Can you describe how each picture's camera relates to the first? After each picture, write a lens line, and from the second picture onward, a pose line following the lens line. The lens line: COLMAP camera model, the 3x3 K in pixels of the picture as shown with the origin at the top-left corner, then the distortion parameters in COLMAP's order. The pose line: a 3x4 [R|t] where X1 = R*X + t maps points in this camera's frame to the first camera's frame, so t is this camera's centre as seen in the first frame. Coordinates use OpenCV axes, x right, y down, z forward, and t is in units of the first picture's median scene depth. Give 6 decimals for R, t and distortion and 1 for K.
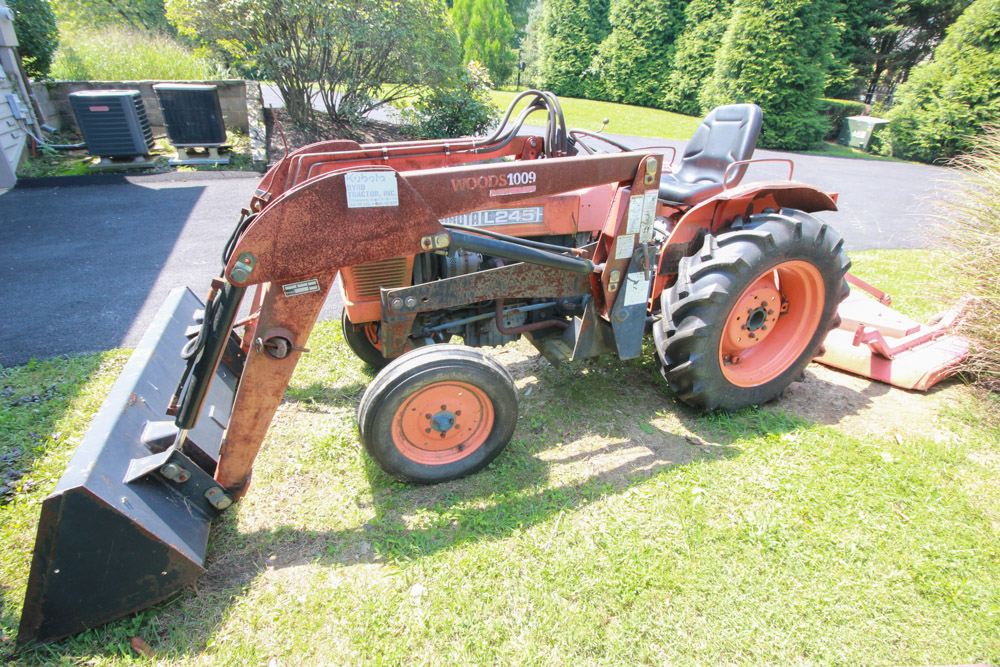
lens RADIAL K [[464.4, 0, 500.0], [0, 464.4, 333.5], [0, 0, 1]] dist [-0.001883, -0.000444]
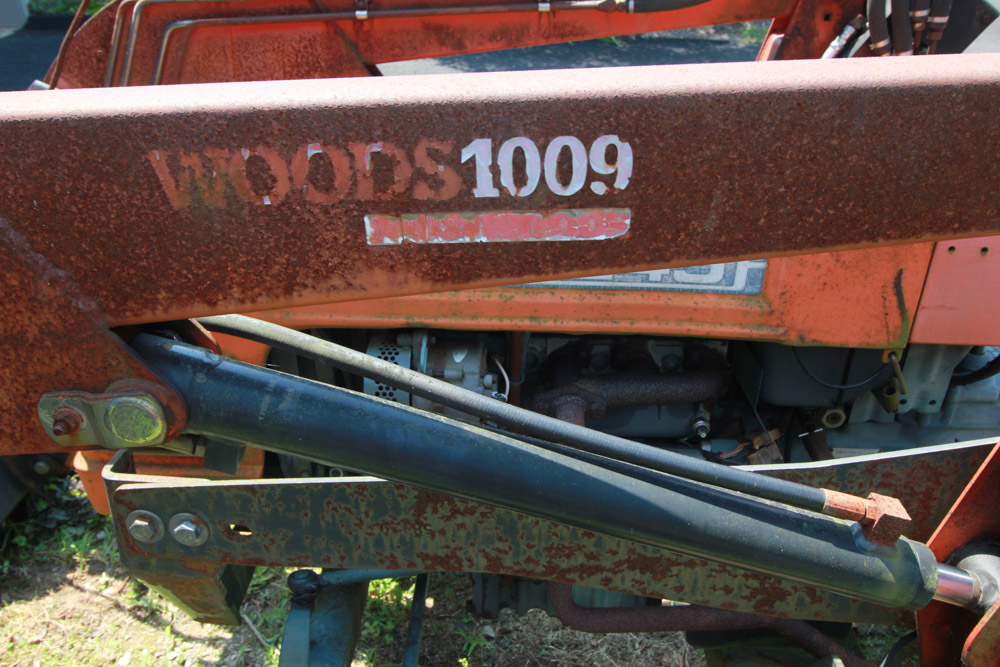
lens RADIAL K [[798.6, 0, 500.0], [0, 798.6, 333.5], [0, 0, 1]] dist [0.010044, -0.003331]
pose [[0.920850, 0.180023, -0.345872, 0.149752], [-0.170247, 0.983651, 0.058715, -0.283810], [0.350788, 0.004816, 0.936443, 0.696179]]
